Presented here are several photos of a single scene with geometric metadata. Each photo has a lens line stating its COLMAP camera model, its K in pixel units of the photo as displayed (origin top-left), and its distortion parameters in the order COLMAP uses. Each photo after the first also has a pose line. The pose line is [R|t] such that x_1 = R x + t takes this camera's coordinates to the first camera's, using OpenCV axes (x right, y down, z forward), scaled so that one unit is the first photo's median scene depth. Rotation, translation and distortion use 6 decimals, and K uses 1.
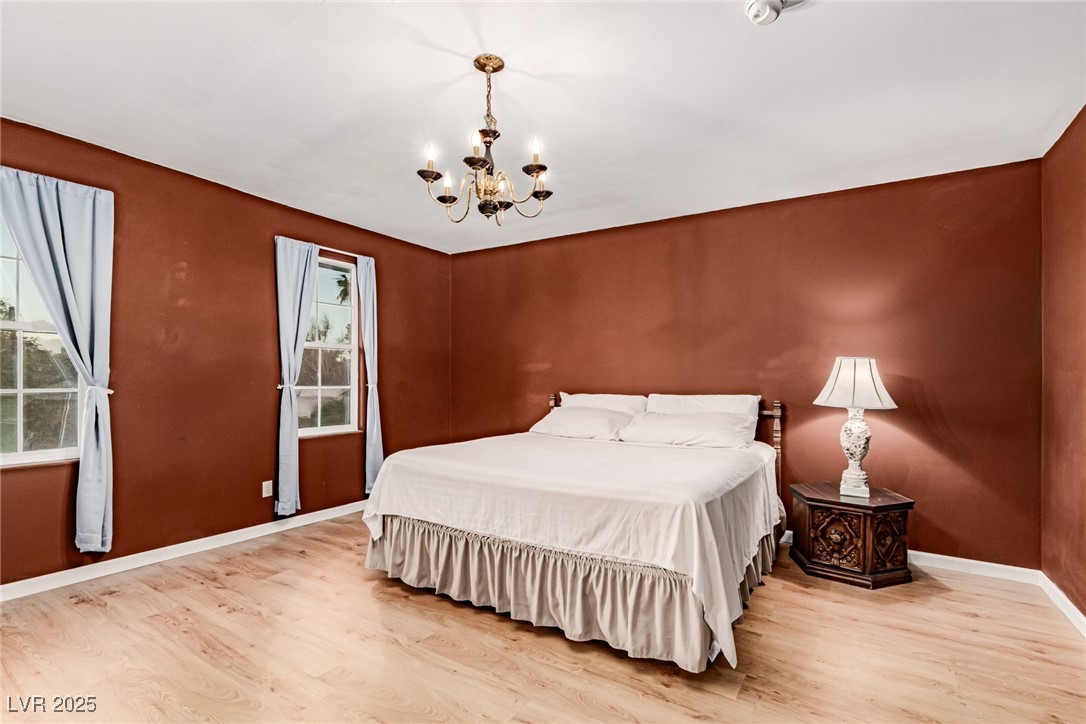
lens RADIAL K [[513.3, 0, 561.2], [0, 513.3, 378.8], [0, 0, 1]] dist [0.005341, -0.002785]
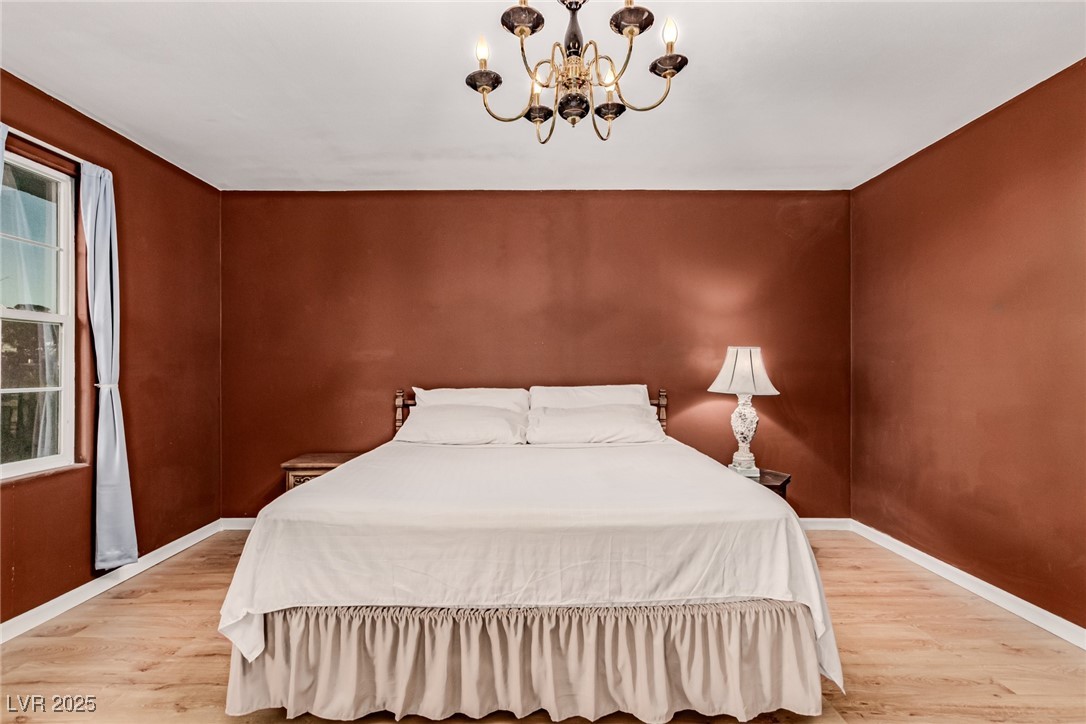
lens RADIAL K [[513.3, 0, 545.0], [0, 513.3, 365.4], [0, 0, 1]] dist [0.005341, -0.002785]
pose [[0.848381, -0.007206, 0.529337, -0.404812], [0.009657, 0.999952, -0.001864, -0.006479], [-0.529298, 0.006694, 0.848410, 0.364736]]
